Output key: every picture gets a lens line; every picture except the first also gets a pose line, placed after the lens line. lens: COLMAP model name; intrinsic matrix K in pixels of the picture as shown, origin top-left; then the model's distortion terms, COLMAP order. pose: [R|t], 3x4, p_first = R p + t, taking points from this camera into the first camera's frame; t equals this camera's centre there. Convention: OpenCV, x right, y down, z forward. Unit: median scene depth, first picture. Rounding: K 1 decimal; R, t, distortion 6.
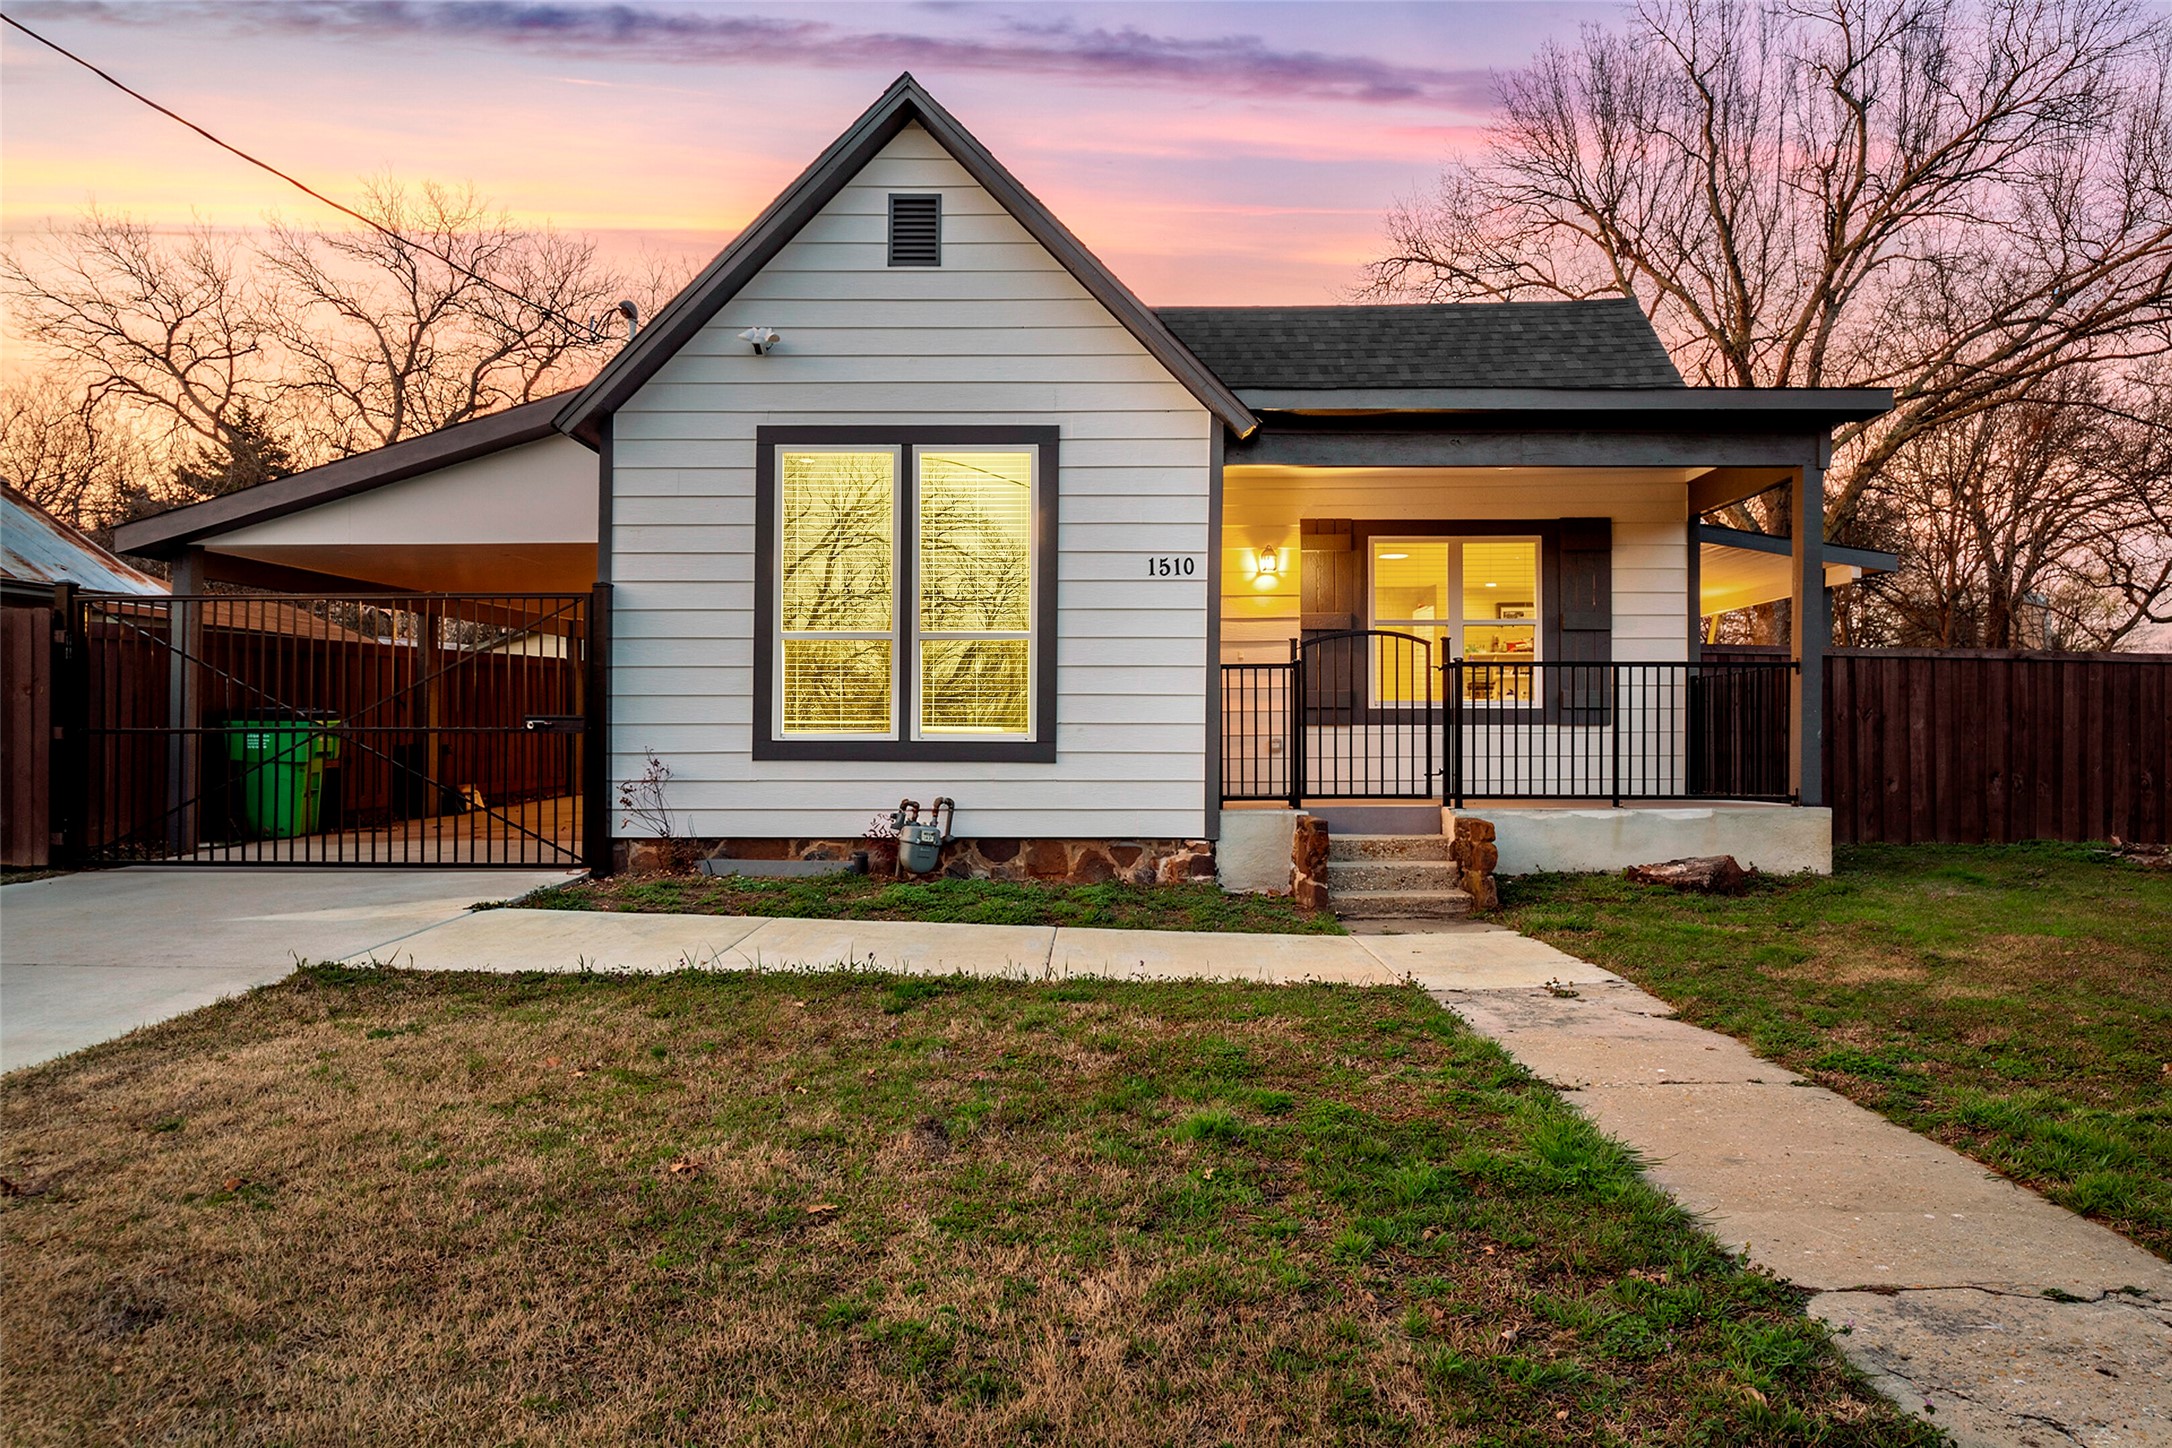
lens RADIAL K [[1290.3, 0, 1086.0], [0, 1290.3, 724.0], [0, 0, 1]] dist [0.000075, 0.000000]
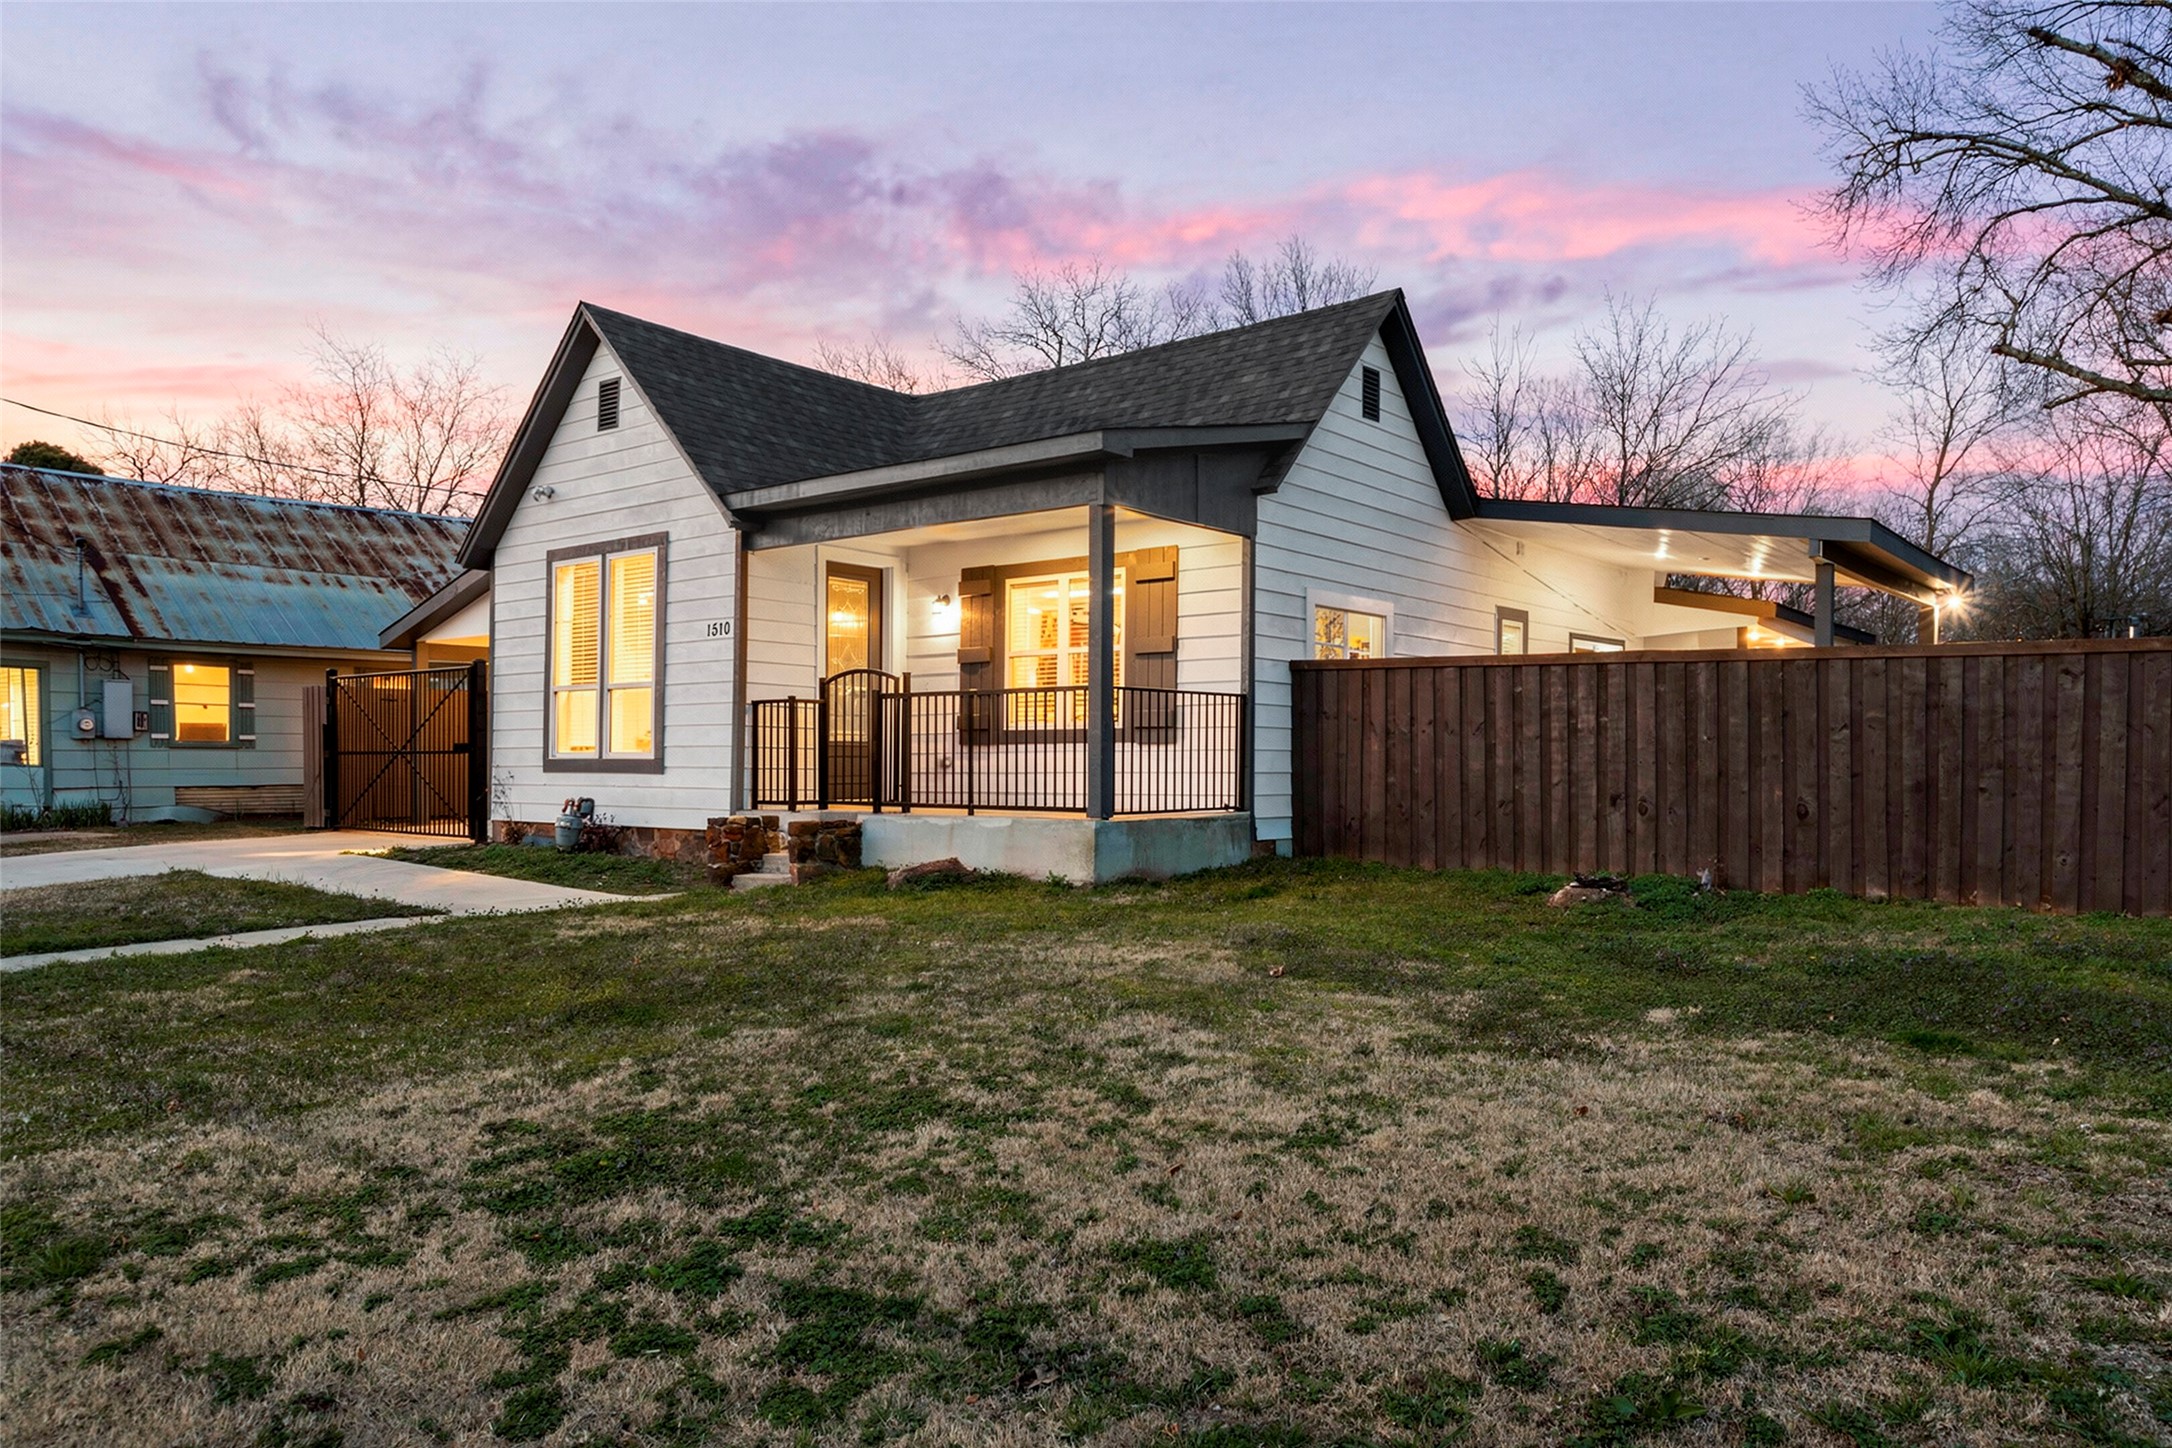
lens RADIAL K [[1499.7, 0, 1086.0], [0, 1499.7, 724.0], [0, 0, 1]] dist [0.000716, 0.000445]
pose [[0.795098, -0.015595, -0.606281, 1.304459], [0.008216, 0.999855, -0.014944, 0.003476], [0.606426, 0.006901, 0.795110, -0.007171]]
